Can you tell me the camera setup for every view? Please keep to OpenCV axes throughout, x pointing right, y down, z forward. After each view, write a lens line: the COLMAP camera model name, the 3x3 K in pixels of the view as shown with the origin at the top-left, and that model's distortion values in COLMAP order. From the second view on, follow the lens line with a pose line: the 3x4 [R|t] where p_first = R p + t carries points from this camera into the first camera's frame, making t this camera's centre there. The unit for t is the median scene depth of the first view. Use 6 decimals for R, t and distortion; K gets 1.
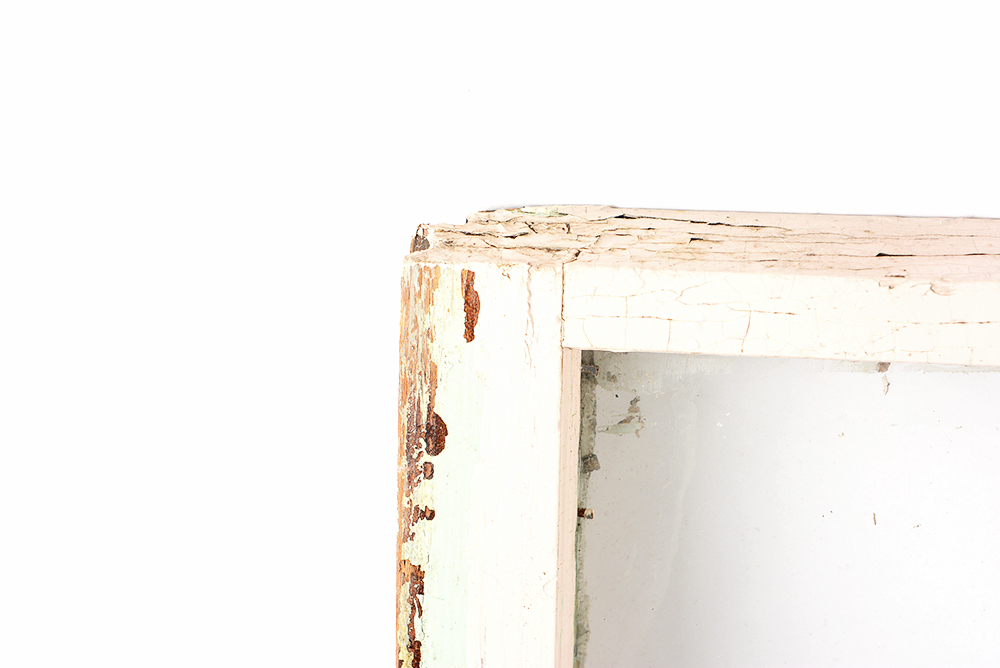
lens RADIAL K [[2915.0, 0, 498.5], [0, 2915.0, 336.7], [0, 0, 1]] dist [0.098350, 0.000000]
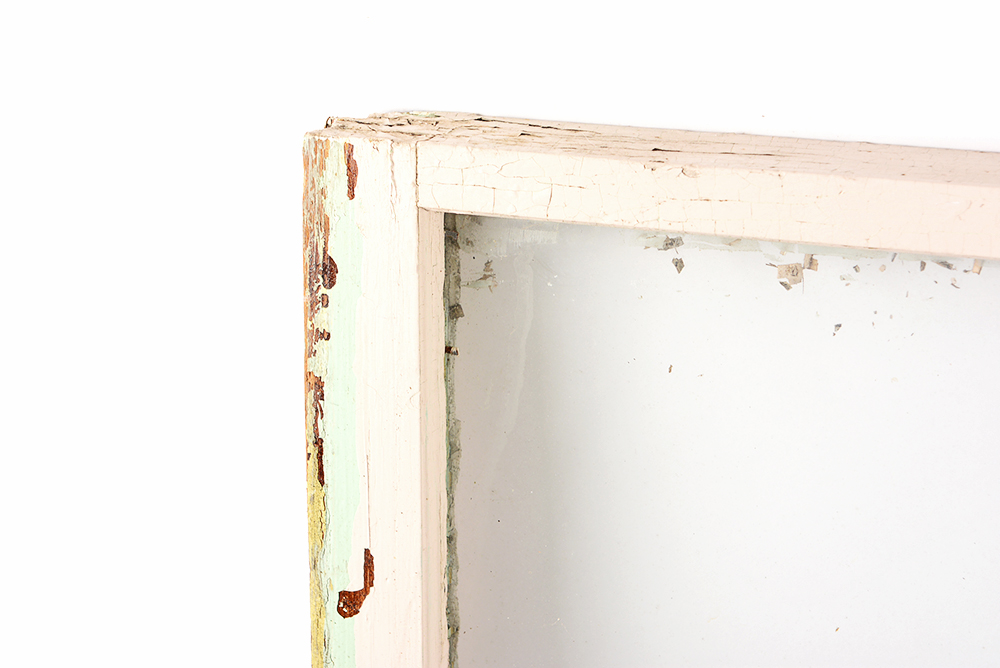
lens RADIAL K [[2915.0, 0, 504.6], [0, 2915.0, 331.3], [0, 0, 1]] dist [0.098350, 0.000000]
pose [[0.980538, 0.059127, -0.187212, 0.310658], [-0.077449, 0.992732, -0.092114, 0.178097], [0.180405, 0.104821, 0.977991, -0.296418]]
